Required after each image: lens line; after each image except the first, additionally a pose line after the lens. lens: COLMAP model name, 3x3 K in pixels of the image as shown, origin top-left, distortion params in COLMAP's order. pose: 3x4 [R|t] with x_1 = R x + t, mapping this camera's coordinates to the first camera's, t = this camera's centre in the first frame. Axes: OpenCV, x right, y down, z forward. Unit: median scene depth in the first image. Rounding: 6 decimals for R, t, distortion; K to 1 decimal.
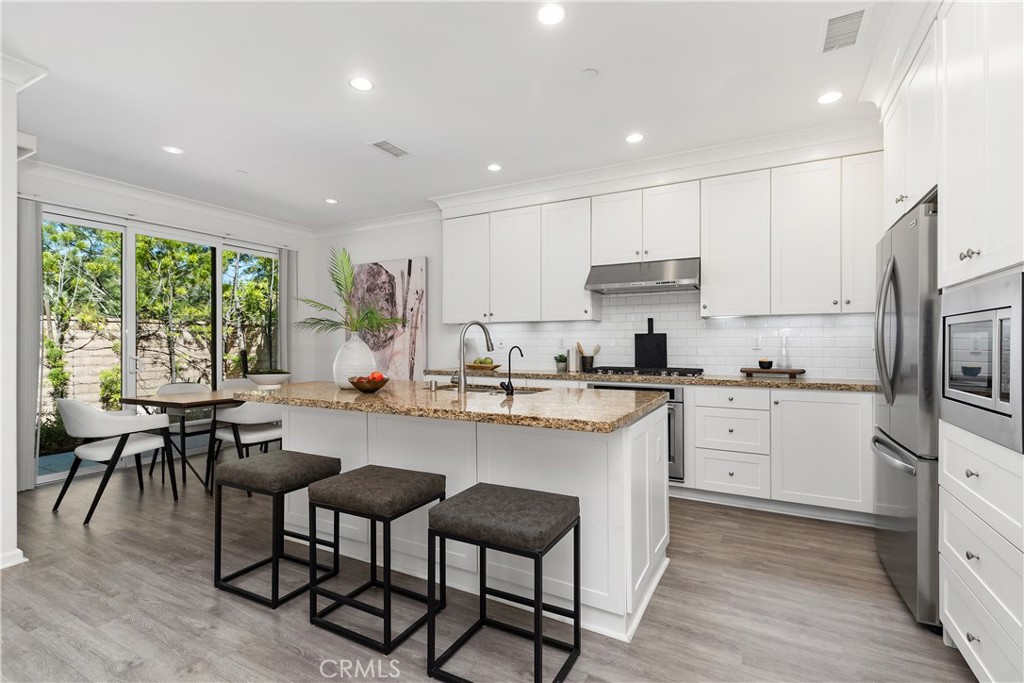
lens RADIAL K [[469.2, 0, 512.0], [0, 469.2, 341.5], [0, 0, 1]] dist [0.000571, 0.000064]
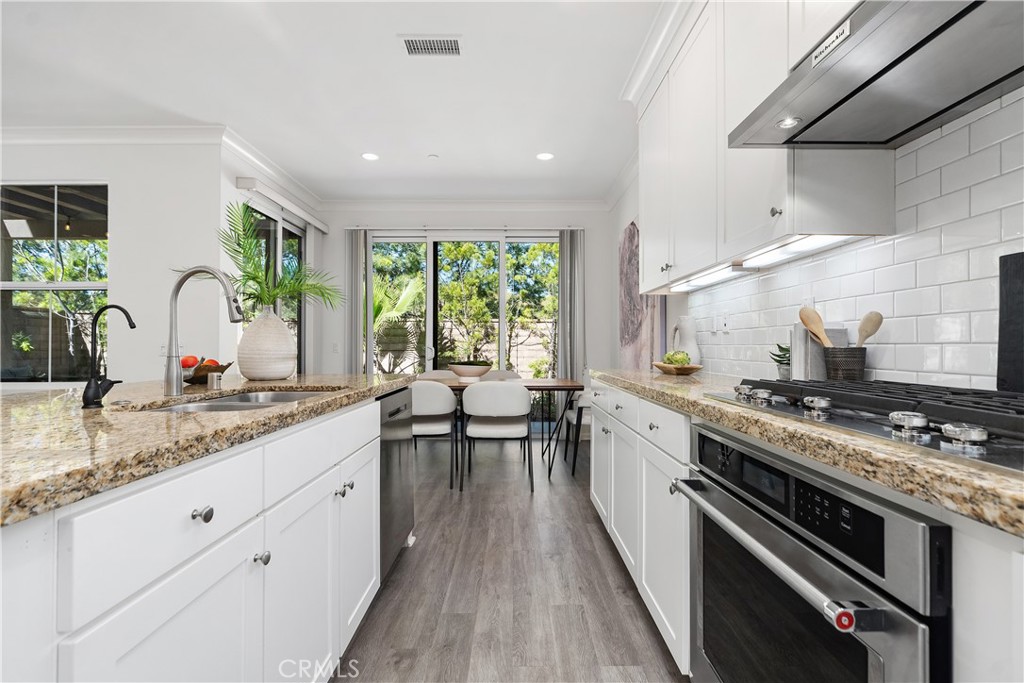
lens RADIAL K [[473.8, 0, 512.0], [0, 473.8, 341.5], [0, 0, 1]] dist [0.000416, 0.000000]
pose [[0.484498, -0.005883, -0.874773, 0.197162], [0.002267, 0.999982, -0.005469, 0.015937], [0.874790, 0.000667, 0.484503, 0.362785]]
